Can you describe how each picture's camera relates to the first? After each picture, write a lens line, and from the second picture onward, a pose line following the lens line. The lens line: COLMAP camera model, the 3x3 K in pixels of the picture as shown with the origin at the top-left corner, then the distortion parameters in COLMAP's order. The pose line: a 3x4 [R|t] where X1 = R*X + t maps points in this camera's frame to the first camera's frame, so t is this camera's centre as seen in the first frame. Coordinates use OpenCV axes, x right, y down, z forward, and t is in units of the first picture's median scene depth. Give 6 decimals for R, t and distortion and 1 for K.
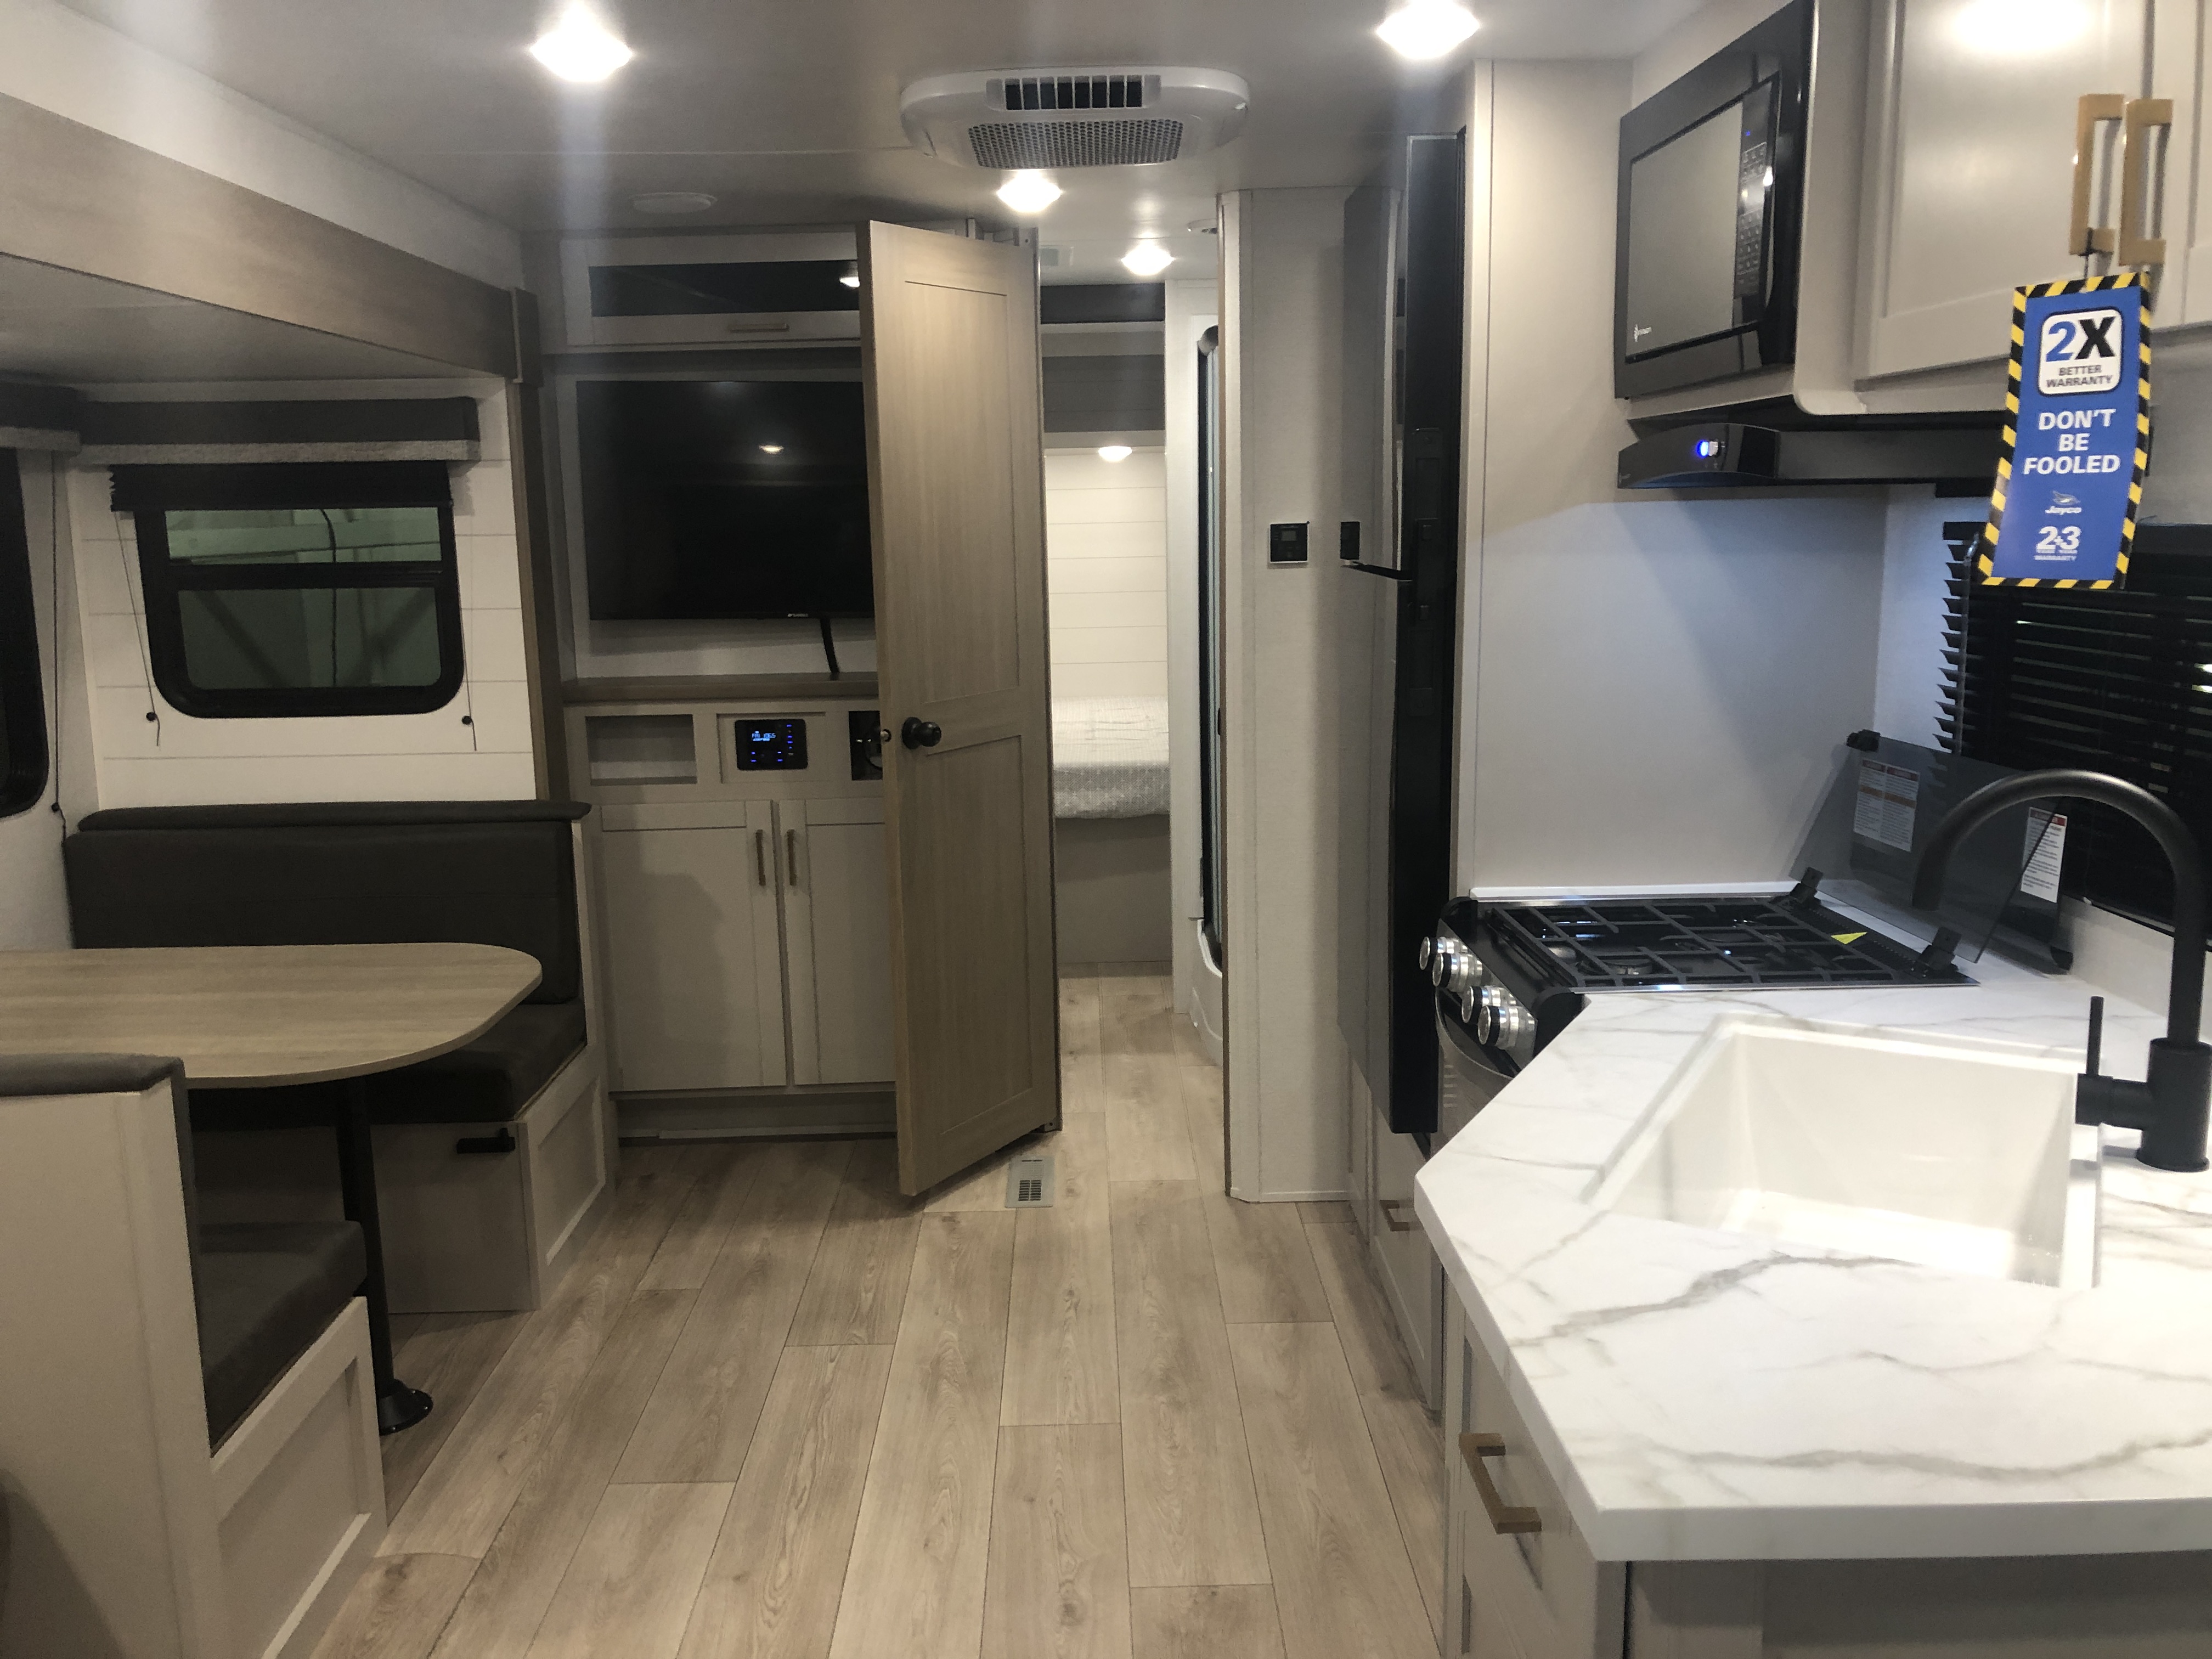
lens RADIAL K [[1792.0, 0, 1097.1], [0, 1792.0, 821.2], [0, 0, 1]] dist [0.008947, -0.005332]
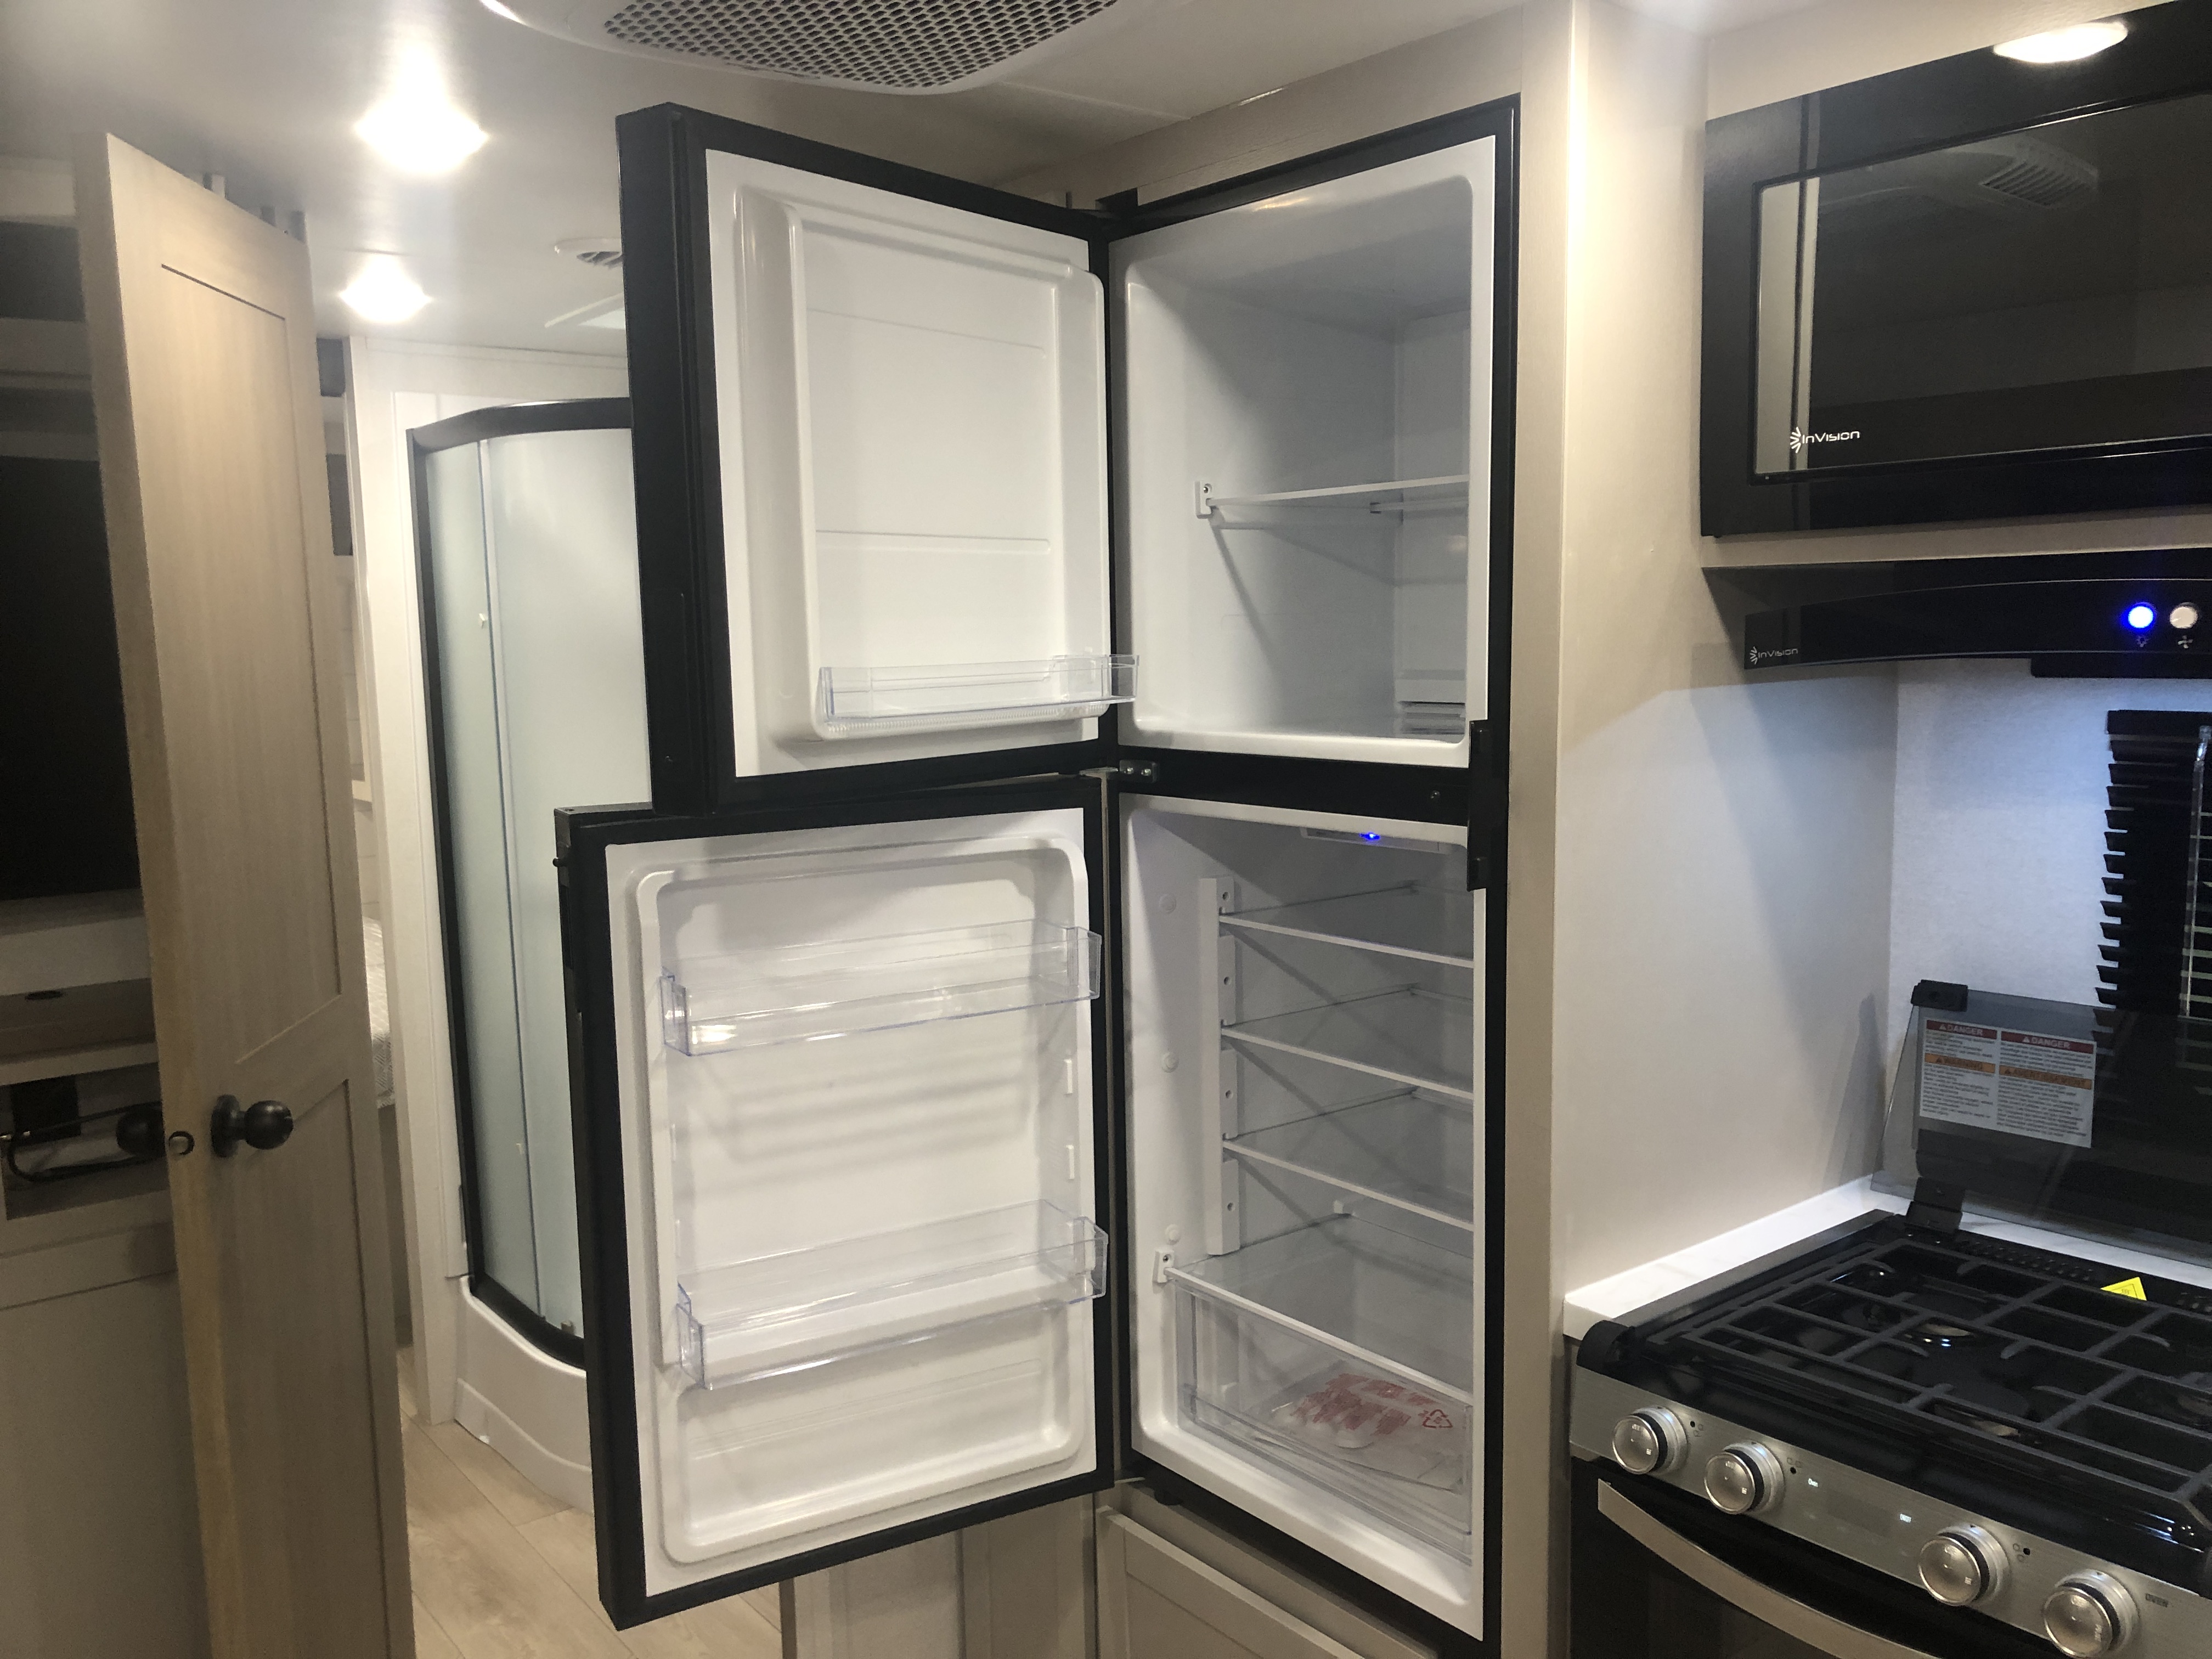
lens RADIAL K [[1815.8, 0, 1109.5], [0, 1815.8, 842.6], [0, 0, 1]] dist [0.013501, 0.011073]
pose [[0.793911, -0.073623, 0.603560, -0.307399], [0.111031, 0.993506, -0.024858, -0.129581], [-0.597811, 0.086749, 0.796930, 0.600275]]
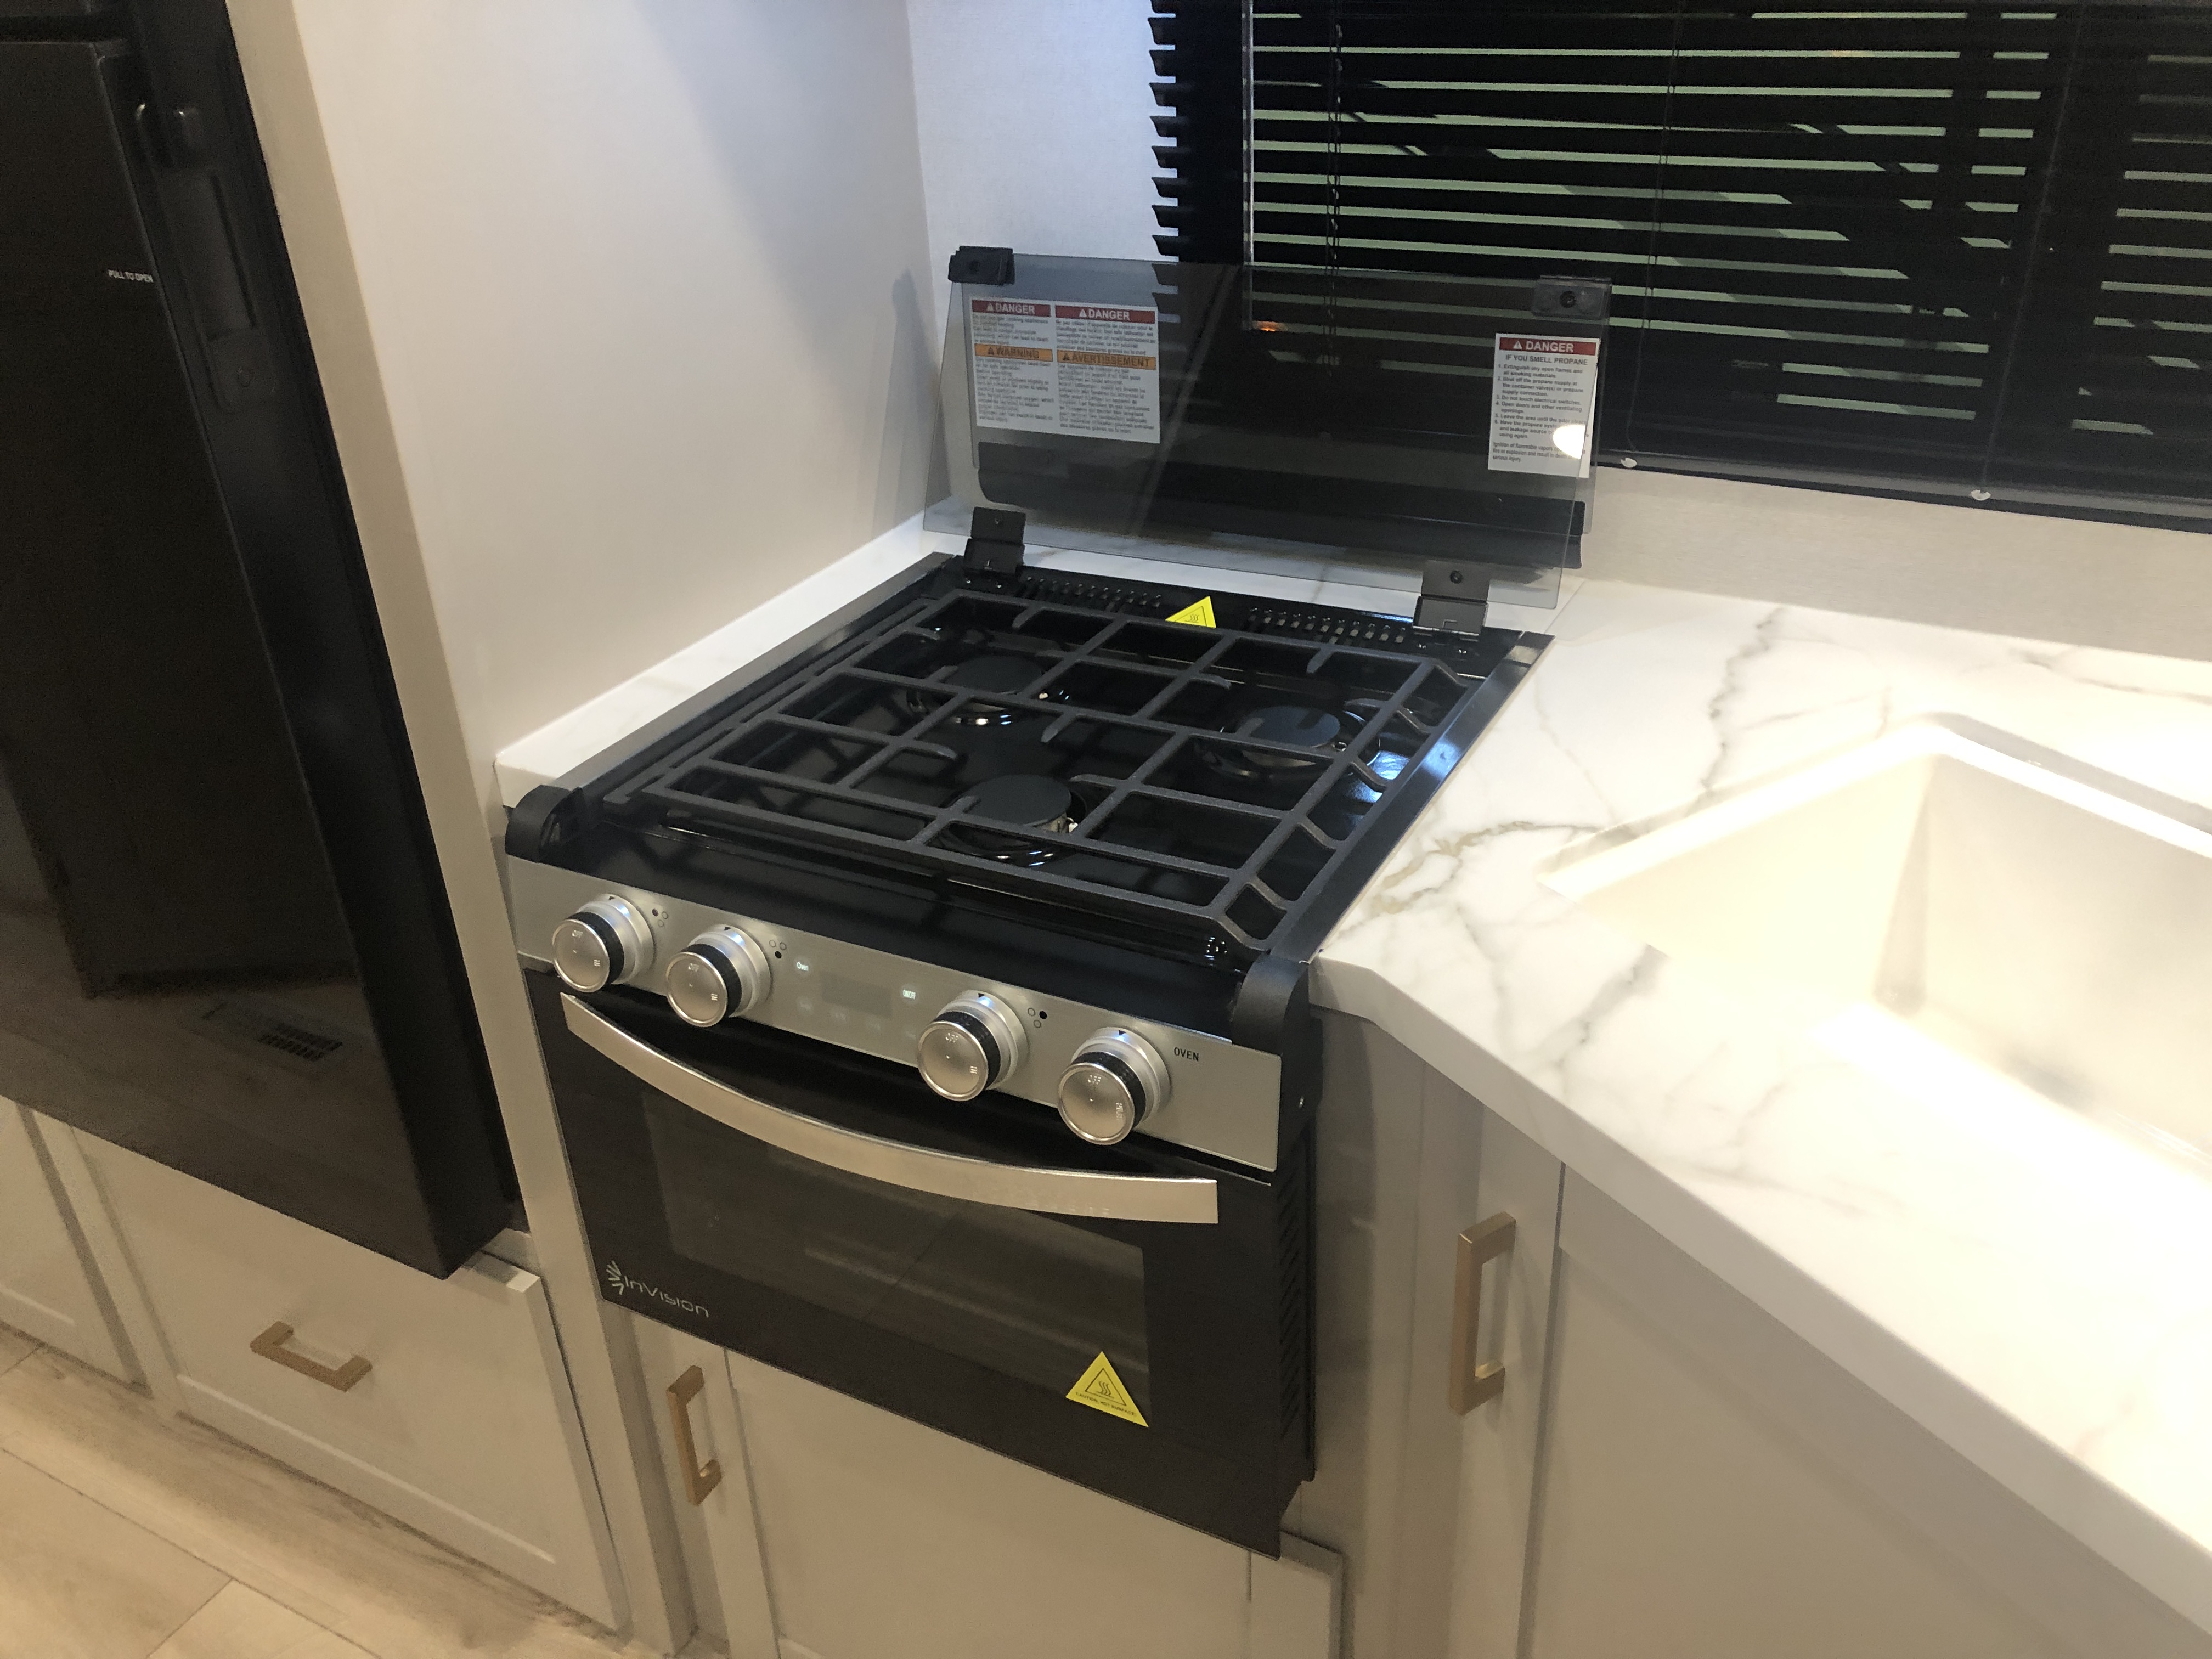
lens RADIAL K [[1827.0, 0, 1120.9], [0, 1827.0, 828.0], [0, 0, 1]] dist [0.004557, -0.014634]
pose [[0.479170, -0.423410, 0.768843, -0.079882], [0.182819, 0.904887, 0.384391, -0.100125], [-0.858471, -0.043630, 0.511002, 0.660181]]
